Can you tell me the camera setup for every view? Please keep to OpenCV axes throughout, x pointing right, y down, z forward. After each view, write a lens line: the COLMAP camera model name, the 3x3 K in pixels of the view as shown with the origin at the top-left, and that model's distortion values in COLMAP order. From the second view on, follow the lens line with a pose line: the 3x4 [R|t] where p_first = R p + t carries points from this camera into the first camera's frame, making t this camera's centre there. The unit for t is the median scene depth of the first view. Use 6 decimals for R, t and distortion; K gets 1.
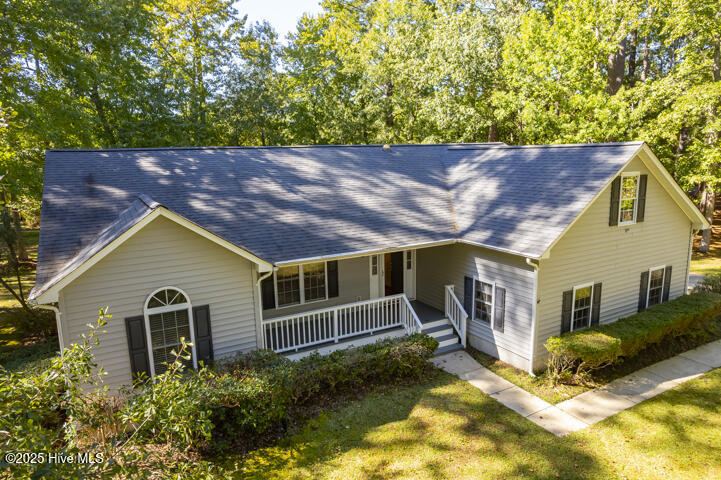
lens RADIAL K [[471.4, 0, 360.5], [0, 471.4, 240.0], [0, 0, 1]] dist [-0.035476, 0.052977]
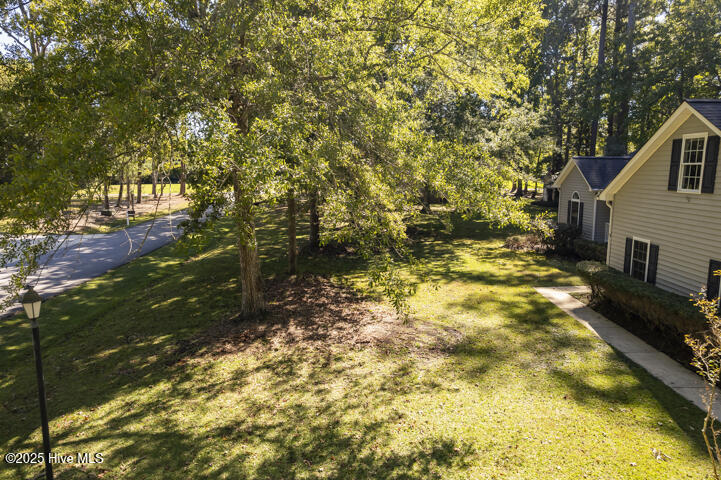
lens RADIAL K [[471.4, 0, 360.5], [0, 471.4, 240.0], [0, 0, 1]] dist [-0.035476, 0.052977]
pose [[-0.479784, 0.158653, -0.862923, 1.688090], [-0.144618, 0.955763, 0.256130, -0.086926], [0.865386, 0.247681, -0.435616, 0.878913]]
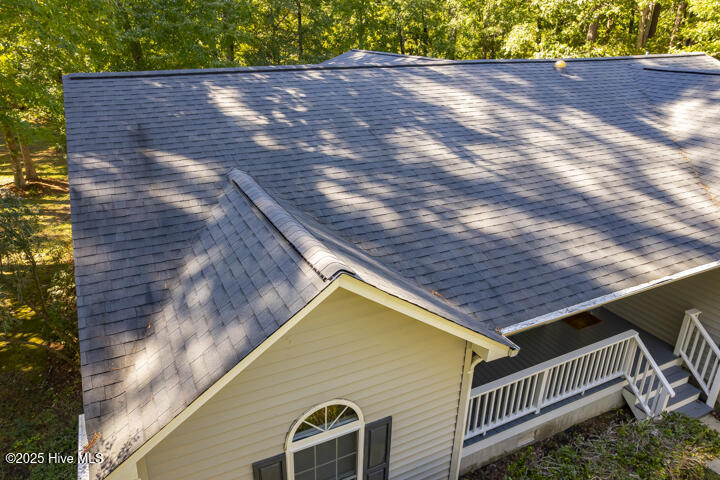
lens RADIAL K [[479.8, 0, 360.0], [0, 479.8, 232.9], [0, 0, 1]] dist [0.030372, 0.001789]
pose [[0.998547, 0.048630, -0.023232, -0.285086], [-0.042289, 0.974213, 0.221633, -0.154192], [0.033411, -0.220329, 0.974853, 0.398572]]
